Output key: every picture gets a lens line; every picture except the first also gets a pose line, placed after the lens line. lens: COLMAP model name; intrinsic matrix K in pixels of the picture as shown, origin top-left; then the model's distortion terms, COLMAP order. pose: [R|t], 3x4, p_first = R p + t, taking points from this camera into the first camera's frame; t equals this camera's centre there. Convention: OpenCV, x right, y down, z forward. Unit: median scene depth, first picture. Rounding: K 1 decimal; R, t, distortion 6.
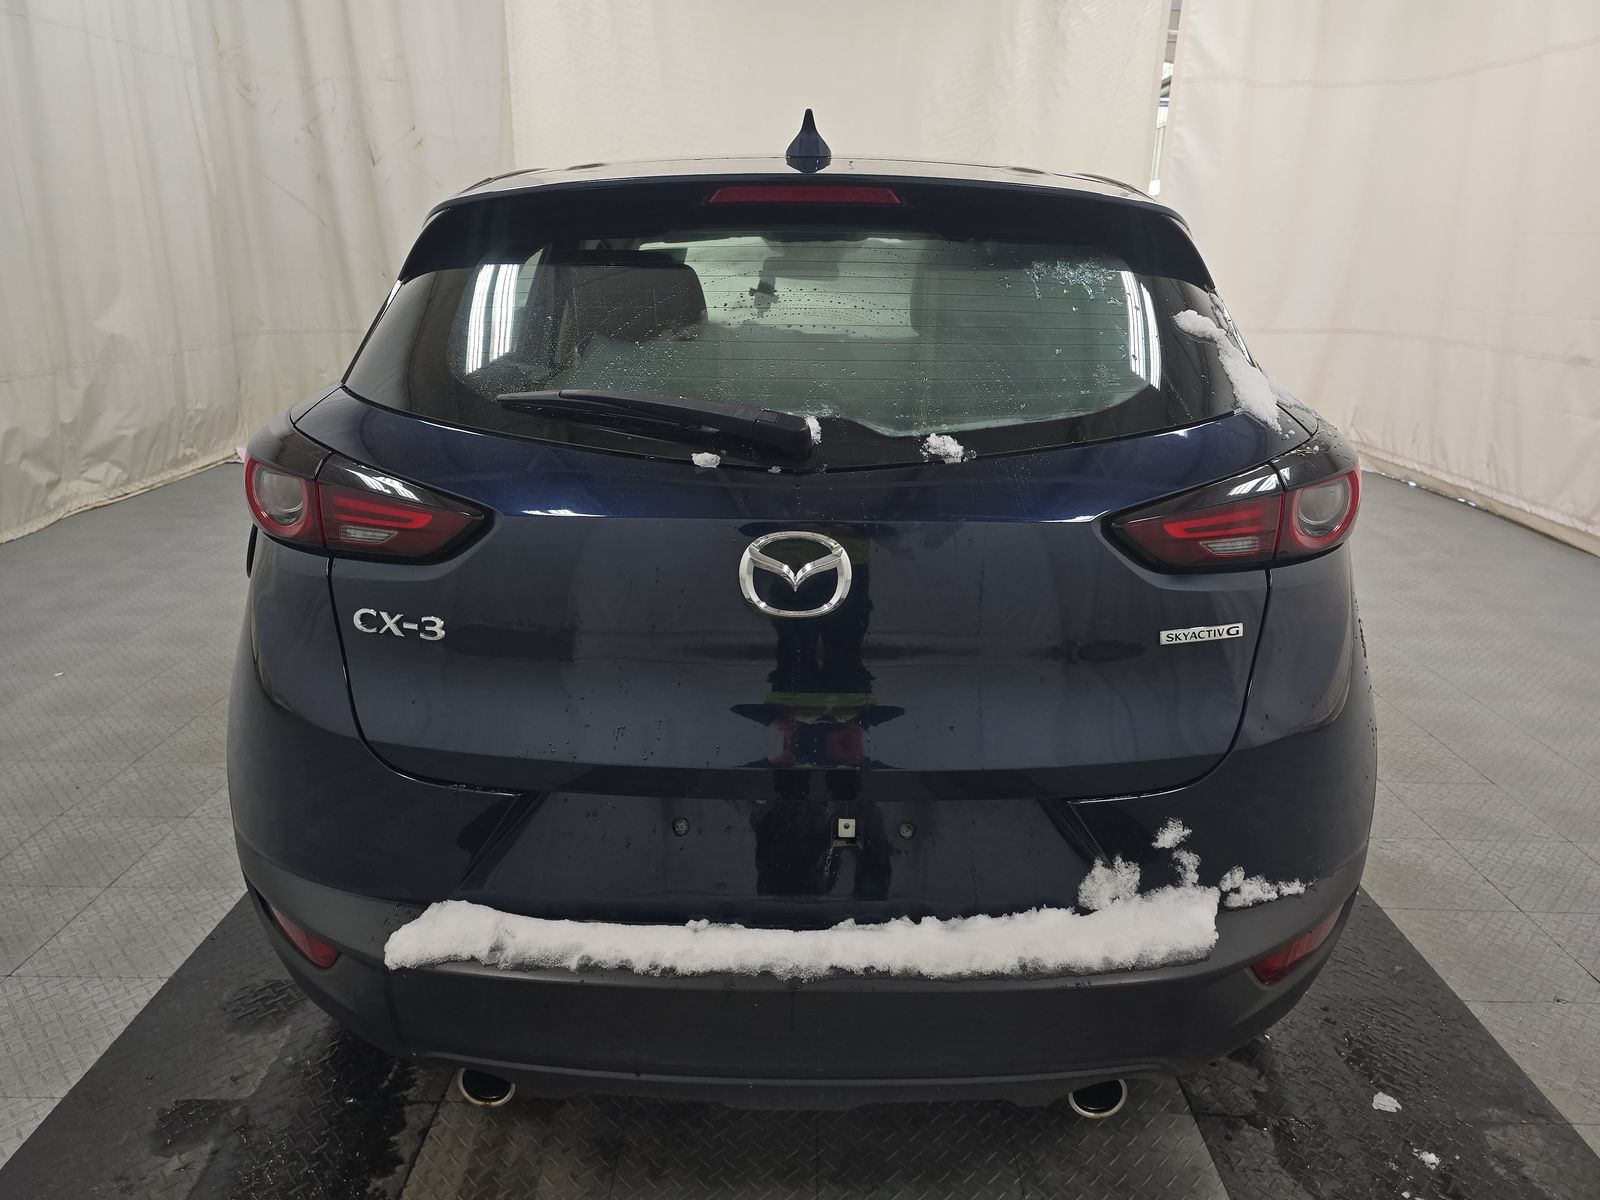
lens RADIAL K [[1071.7, 0, 805.2], [0, 1071.7, 600.3], [0, 0, 1]] dist [0.049429, -0.039569]
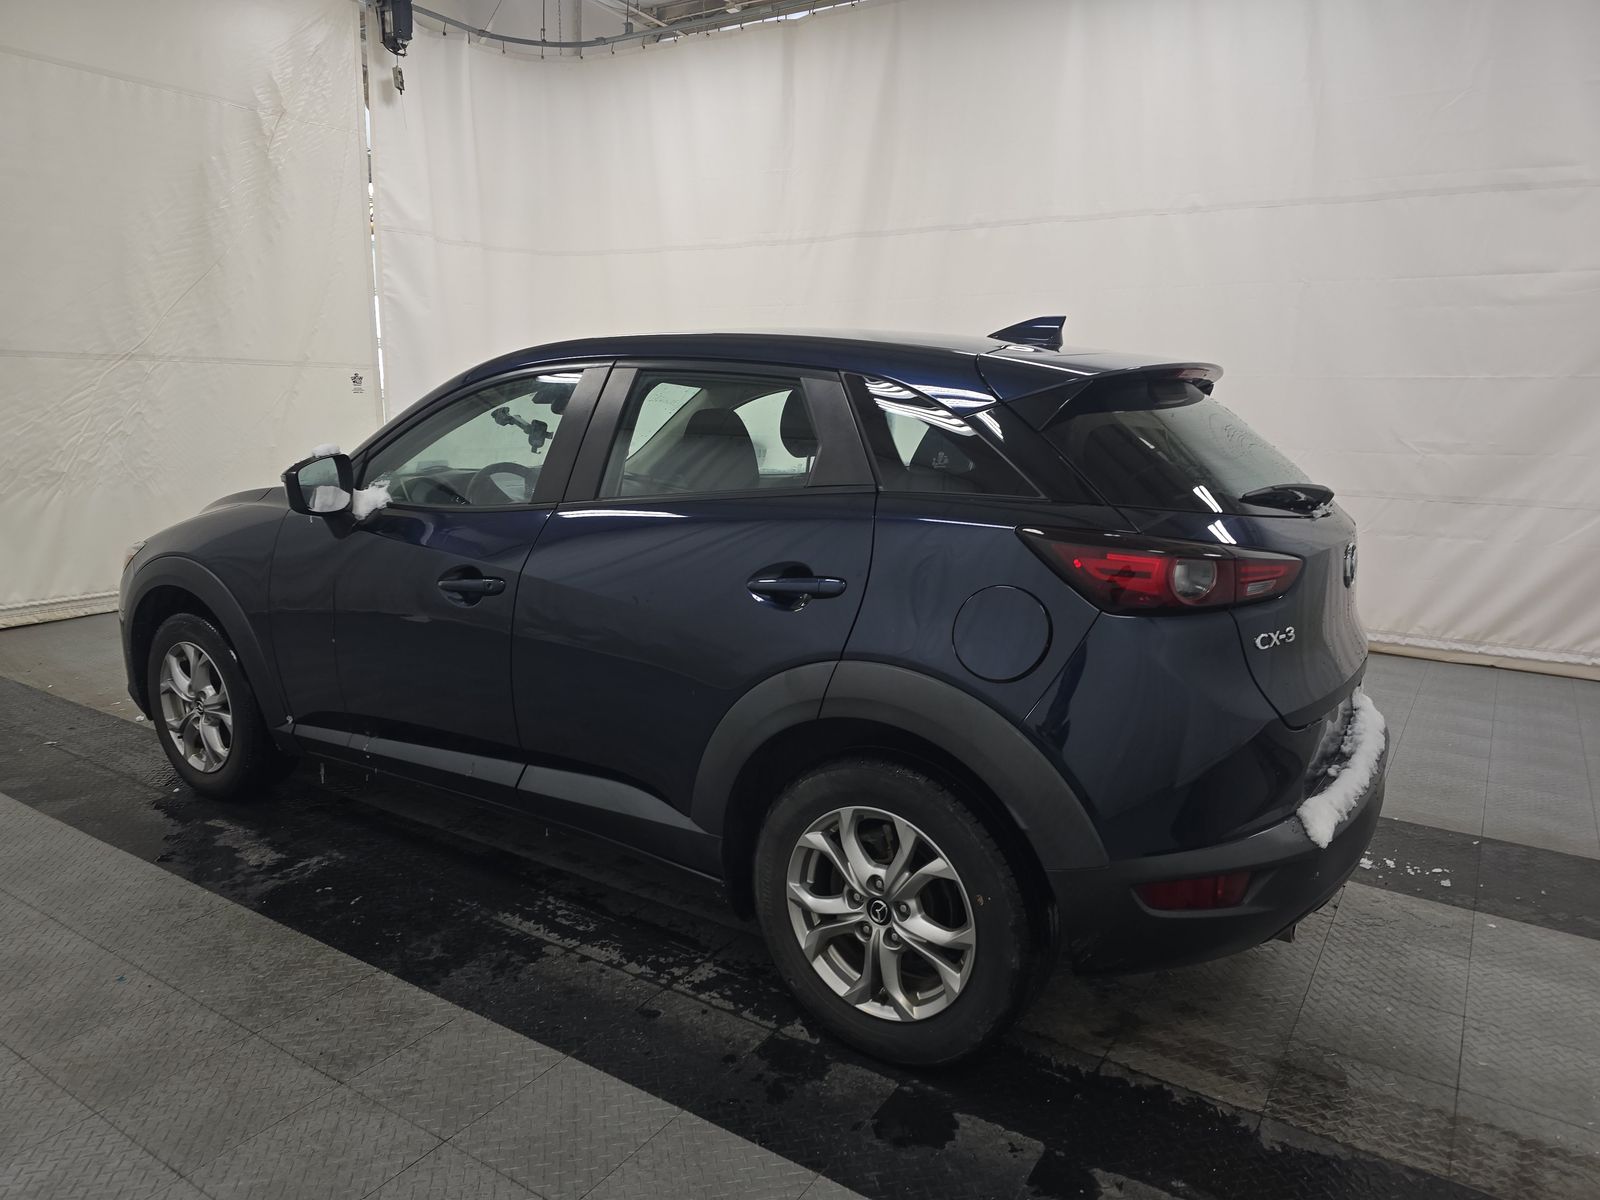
lens RADIAL K [[1071.7, 0, 797.3], [0, 1071.7, 604.2], [0, 0, 1]] dist [0.049429, -0.039569]
pose [[0.544581, -0.172121, 0.820857, -1.472153], [0.252367, 0.966986, 0.035334, -0.185635], [-0.799839, 0.187915, 0.570040, 0.463037]]
